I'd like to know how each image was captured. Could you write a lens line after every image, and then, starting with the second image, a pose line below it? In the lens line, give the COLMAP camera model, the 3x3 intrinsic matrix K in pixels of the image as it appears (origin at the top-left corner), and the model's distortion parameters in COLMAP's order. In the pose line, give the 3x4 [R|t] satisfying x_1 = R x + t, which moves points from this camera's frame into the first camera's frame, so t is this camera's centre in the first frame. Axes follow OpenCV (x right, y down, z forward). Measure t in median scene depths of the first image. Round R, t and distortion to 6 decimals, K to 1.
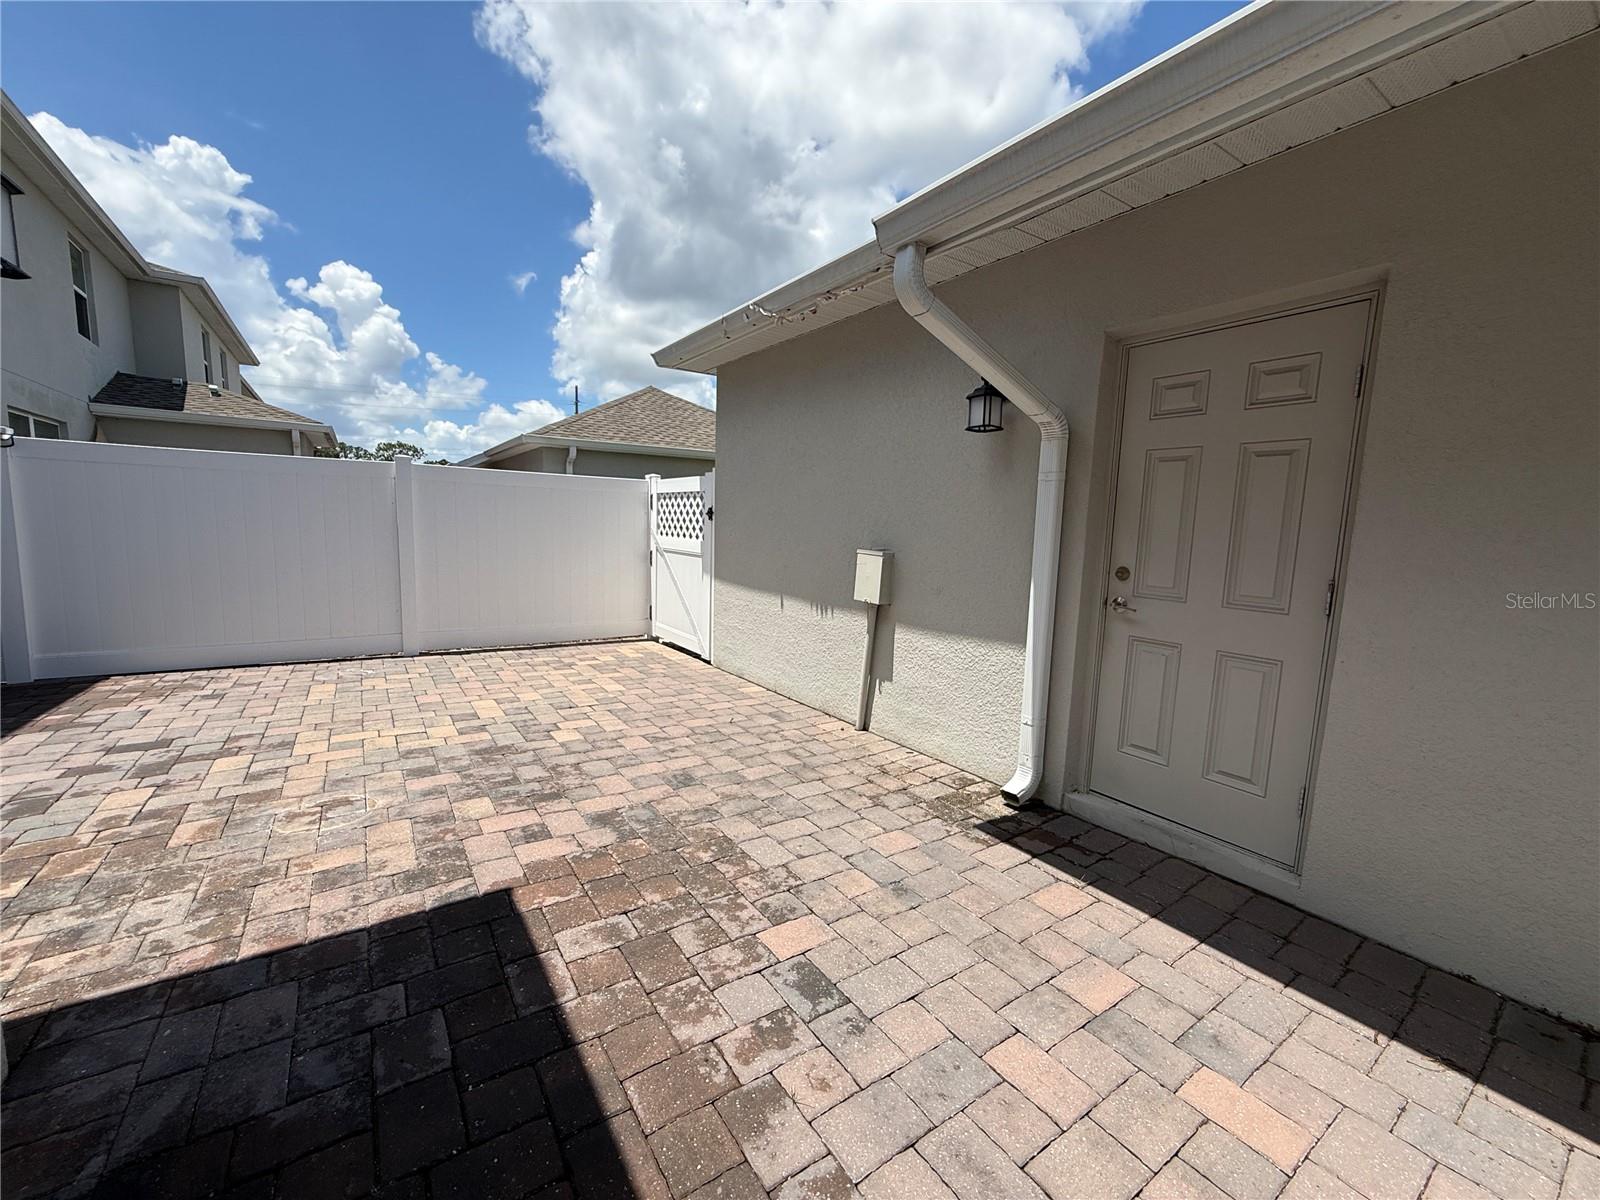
lens RADIAL K [[640.0, 0, 806.4], [0, 640.0, 607.7], [0, 0, 1]] dist [-0.000535, 0.001032]
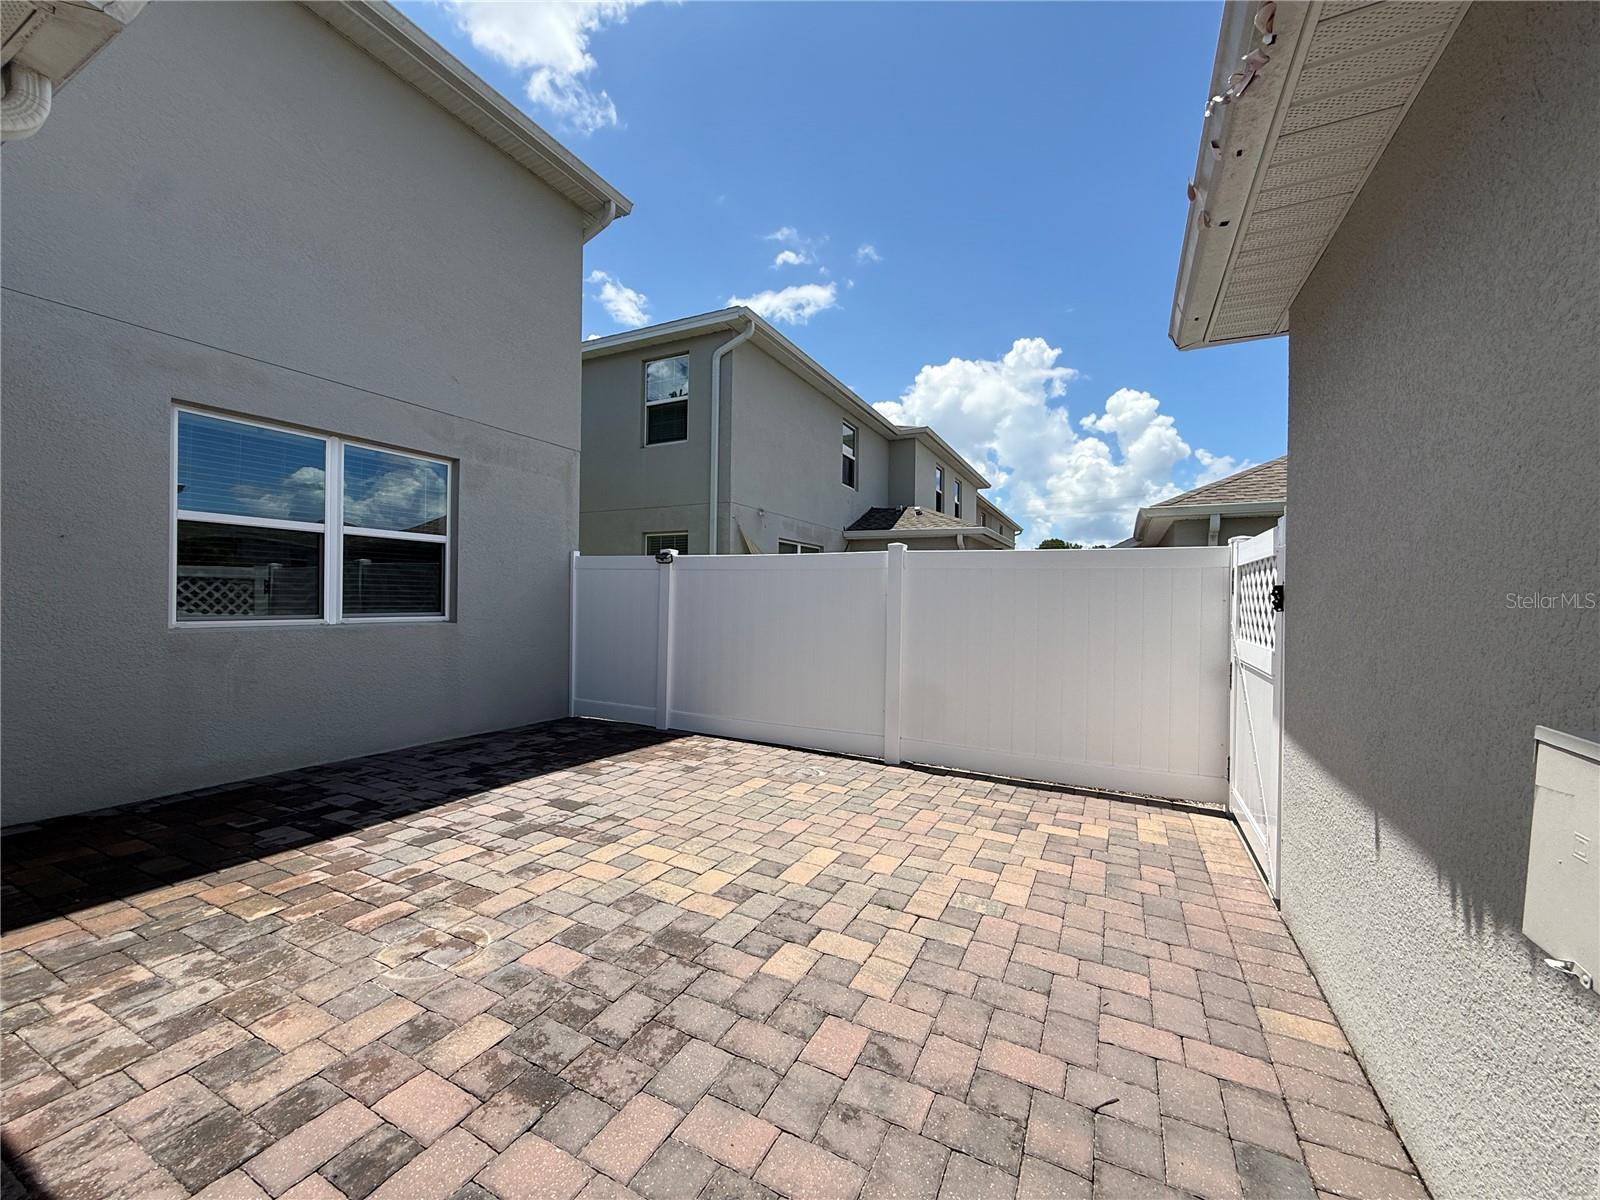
lens RADIAL K [[640.0, 0, 790.3], [0, 640.0, 592.8], [0, 0, 1]] dist [-0.000535, 0.001032]
pose [[0.466025, -0.031169, -0.884222, 0.191381], [-0.117077, 0.988419, -0.096546, -0.097489], [0.876991, 0.148515, 0.456979, 0.737705]]
